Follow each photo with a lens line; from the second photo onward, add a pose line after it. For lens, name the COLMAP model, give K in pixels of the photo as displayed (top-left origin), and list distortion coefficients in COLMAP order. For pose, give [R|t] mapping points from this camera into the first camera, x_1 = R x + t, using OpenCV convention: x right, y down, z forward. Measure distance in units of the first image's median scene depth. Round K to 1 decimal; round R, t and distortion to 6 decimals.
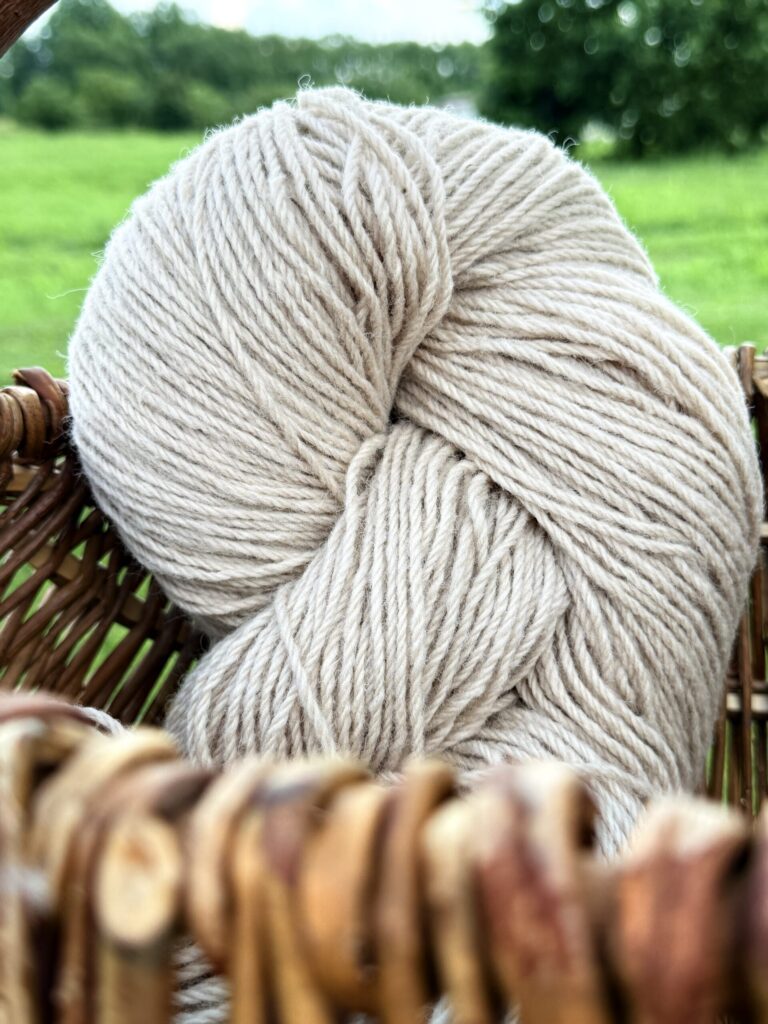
lens RADIAL K [[1204.0, 0, 384.0], [0, 1204.0, 512.0], [0, 0, 1]] dist [0.073738, -0.014375]
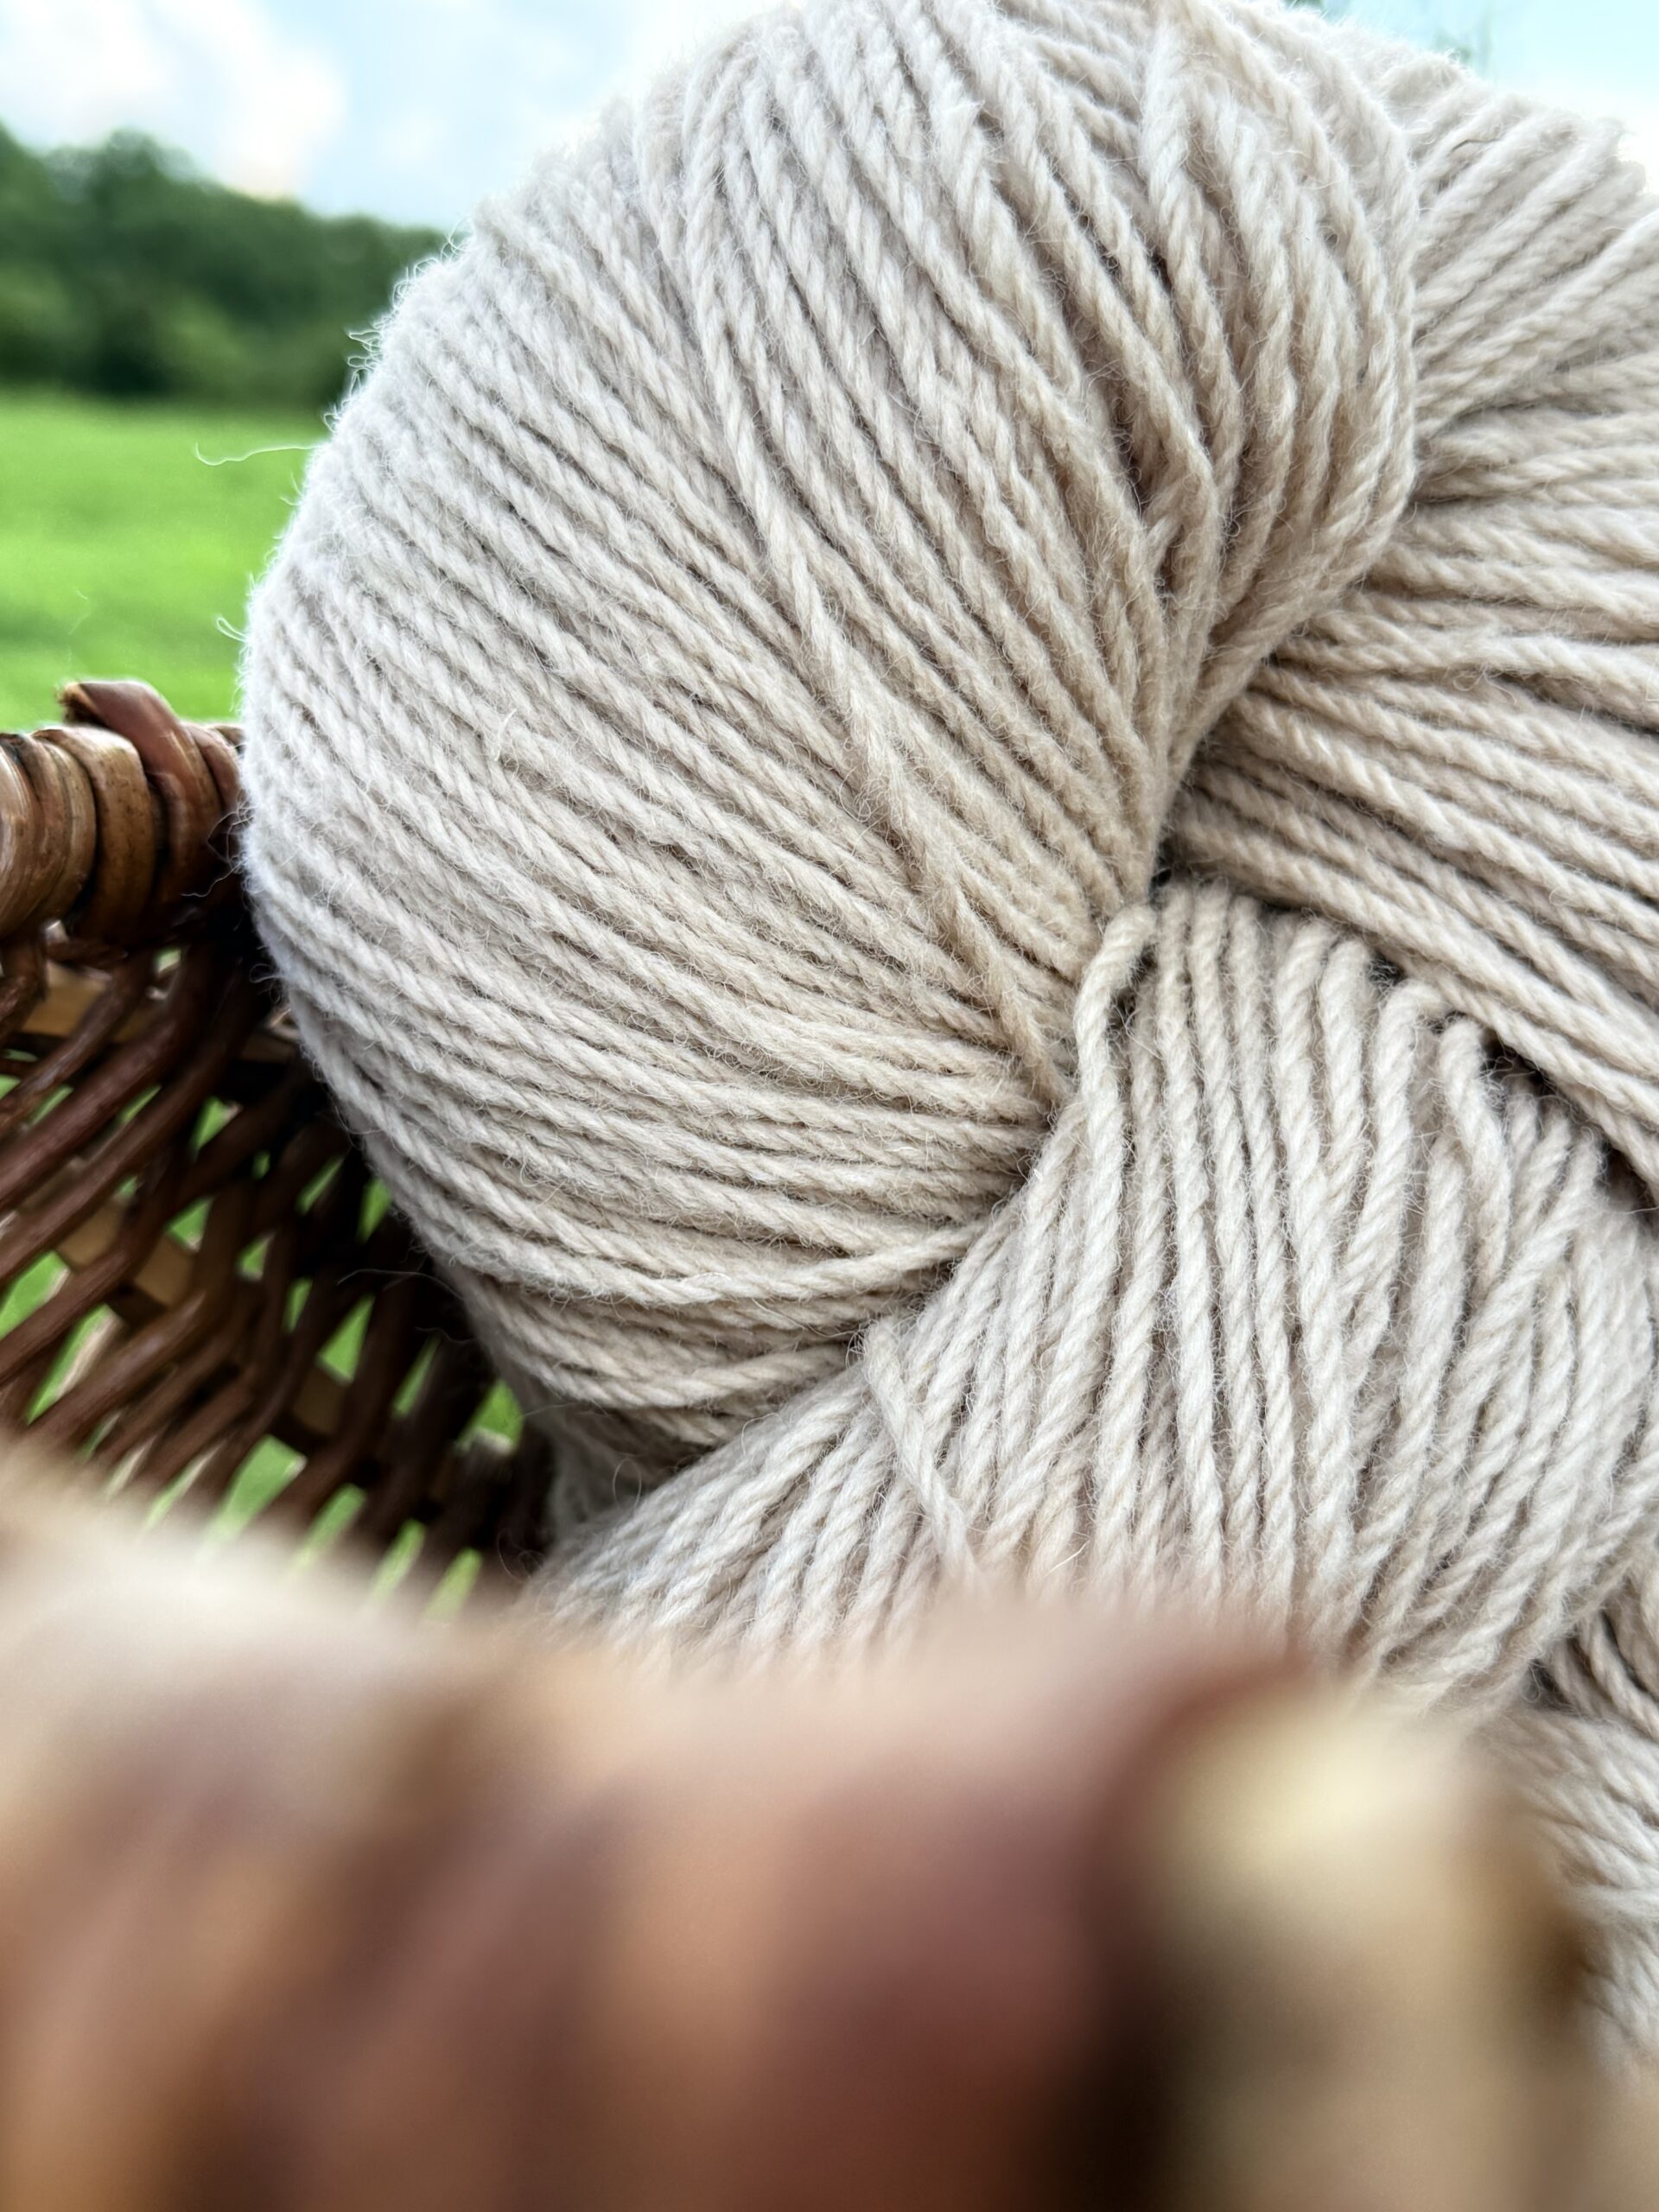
lens RADIAL K [[2716.8, 0, 829.5], [0, 2716.8, 1106.0], [0, 0, 1]] dist [0.175538, -0.757221]
pose [[0.996642, 0.042728, 0.069848, -0.156316], [-0.038915, 0.997724, -0.055066, 0.043064], [-0.072042, 0.052163, 0.996037, 0.239501]]
